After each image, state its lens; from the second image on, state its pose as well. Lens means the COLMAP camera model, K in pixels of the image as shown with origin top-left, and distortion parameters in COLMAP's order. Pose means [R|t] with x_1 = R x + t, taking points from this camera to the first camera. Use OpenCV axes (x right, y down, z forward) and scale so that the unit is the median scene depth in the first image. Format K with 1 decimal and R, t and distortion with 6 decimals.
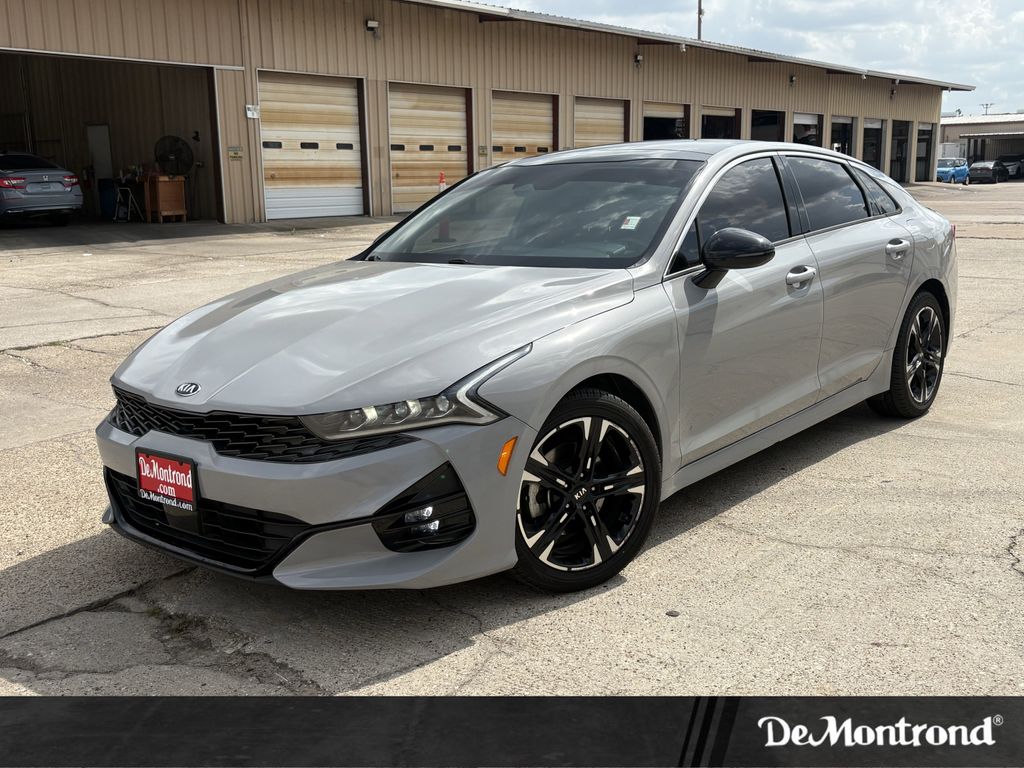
lens RADIAL K [[1071.3, 0, 512.0], [0, 1071.3, 384.0], [0, 0, 1]] dist [0.010459, 0.002367]
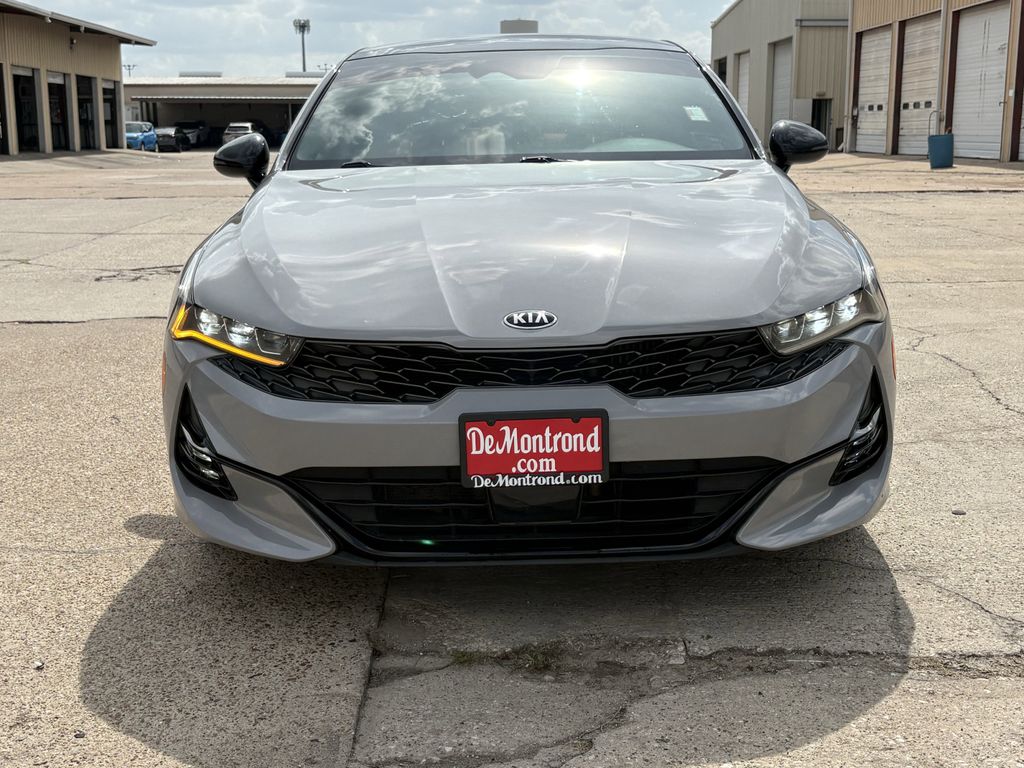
lens RADIAL K [[1258.9, 0, 512.0], [0, 1258.9, 384.0], [0, 0, 1]] dist [0.155119, -0.479857]
pose [[0.758225, -0.113273, 0.642078, -0.124639], [0.118772, 0.992311, 0.034802, 0.002423], [-0.641084, 0.049873, 0.765849, 0.056265]]
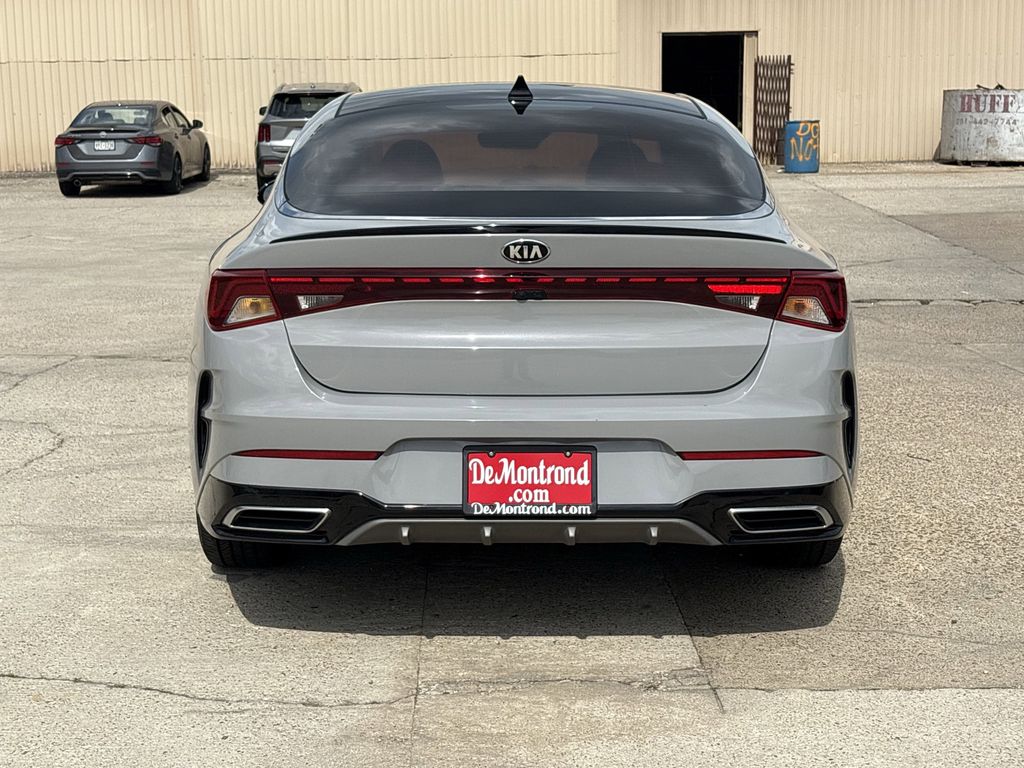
lens RADIAL K [[1583.7, 0, 507.9], [0, 1583.7, 345.8], [0, 0, 1]] dist [0.100785, -0.016749]
pose [[-0.754460, 0.126203, -0.644099, 0.202609], [-0.099132, 0.948172, 0.301900, -0.089545], [0.648817, 0.291622, -0.702846, 0.421423]]
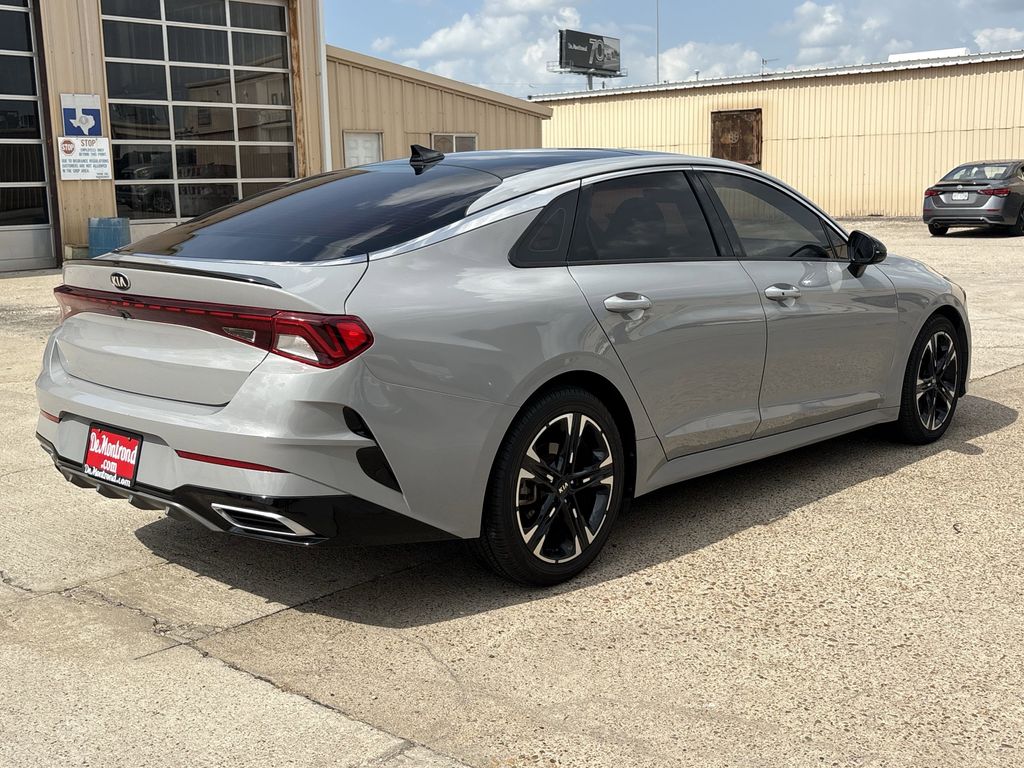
lens RADIAL K [[1174.5, 0, 512.0], [0, 1174.5, 384.0], [0, 0, 1]] dist [0.185633, -0.660489]
pose [[-0.998278, 0.035046, 0.047051, 0.032106], [0.049416, 0.934560, 0.352356, -0.090769], [-0.031623, 0.354074, -0.934682, 0.459297]]
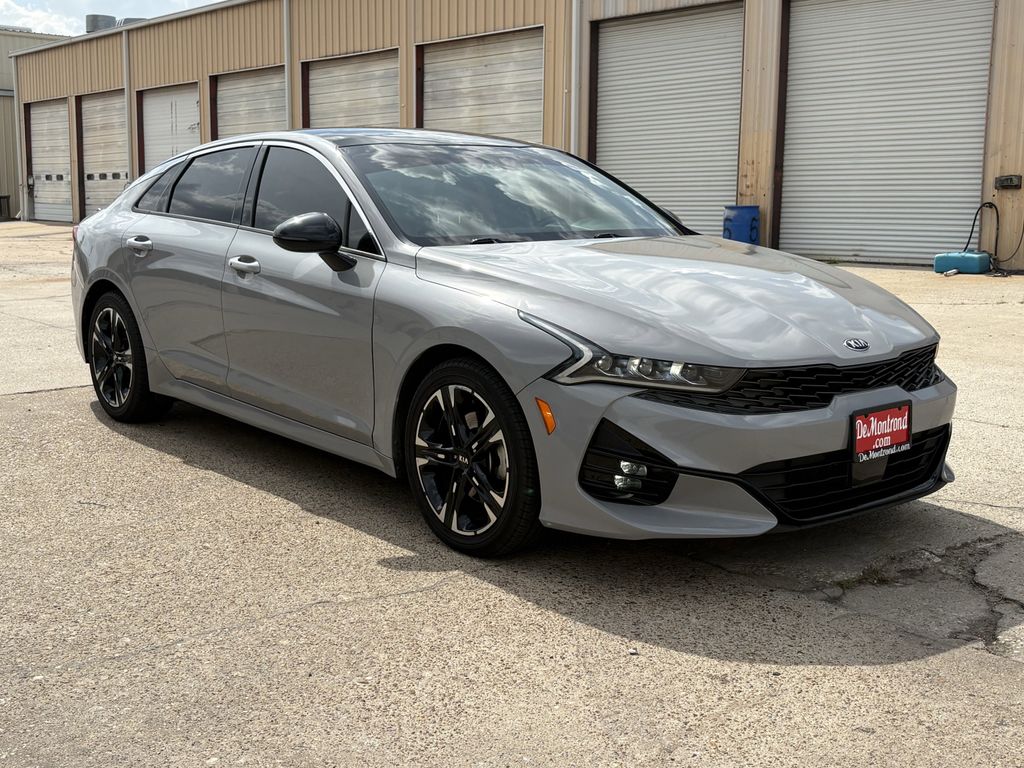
lens RADIAL K [[1224.5, 0, 512.0], [0, 1224.5, 384.0], [0, 0, 1]] dist [0.166746, -0.610367]
pose [[0.173622, -0.122798, 0.977126, -0.223904], [0.176621, 0.979991, 0.091775, -0.018439], [-0.968845, 0.156647, 0.191837, 0.162337]]
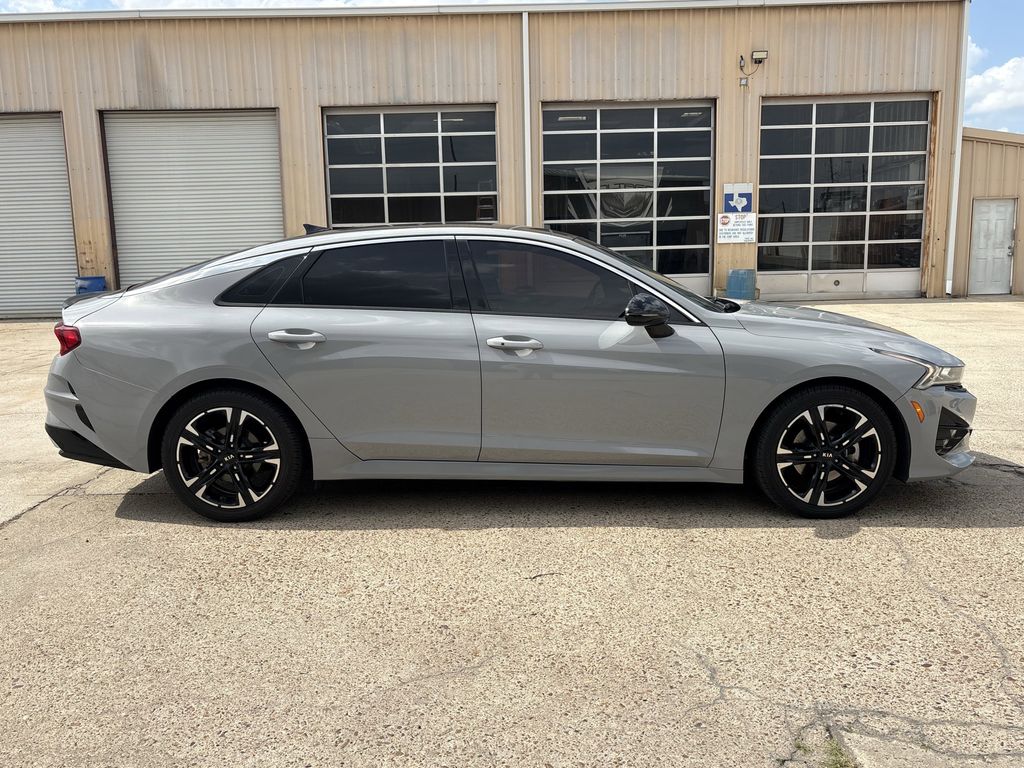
lens RADIAL K [[842.7, 0, 512.0], [0, 842.7, 384.0], [0, 0, 1]] dist [0.013649, 0.002357]
pose [[-0.635358, -0.078164, 0.768251, -0.145246], [0.182659, 0.951420, 0.247862, -0.064008], [-0.750304, 0.297809, -0.590215, 0.358850]]
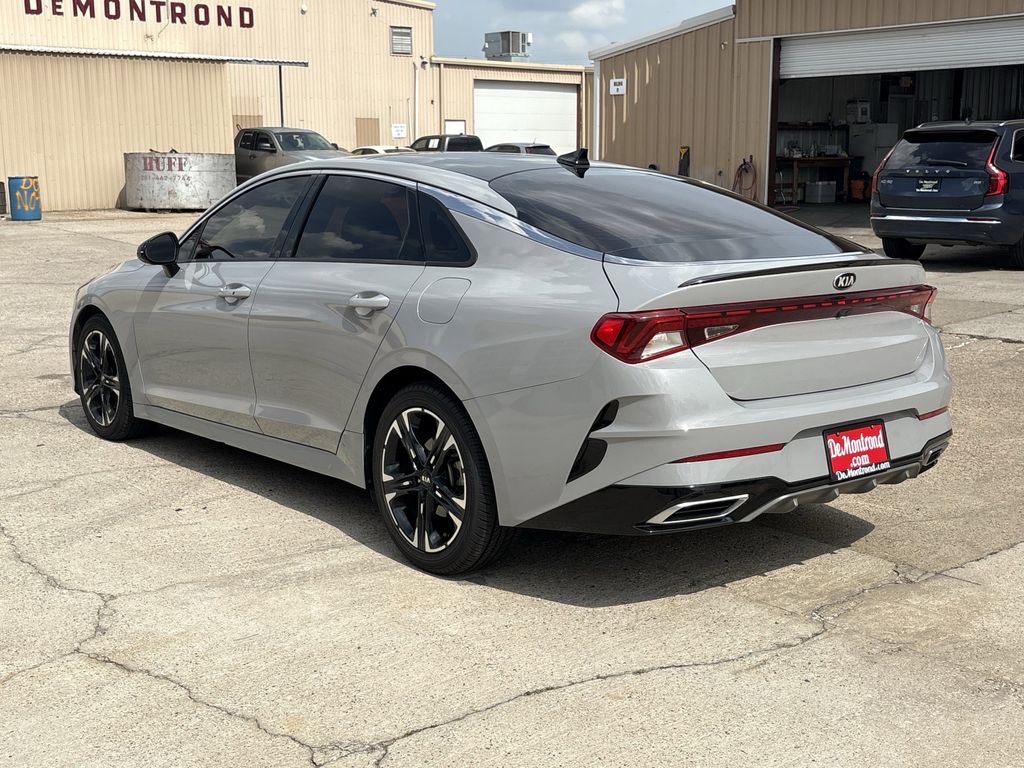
lens RADIAL K [[1224.5, 0, 512.0], [0, 1224.5, 384.0], [0, 0, 1]] dist [0.166746, -0.610367]
pose [[-0.177503, 0.198233, -0.963948, 0.272014], [-0.180997, 0.956218, 0.229972, -0.066673], [0.967333, 0.215292, -0.133852, 0.284227]]
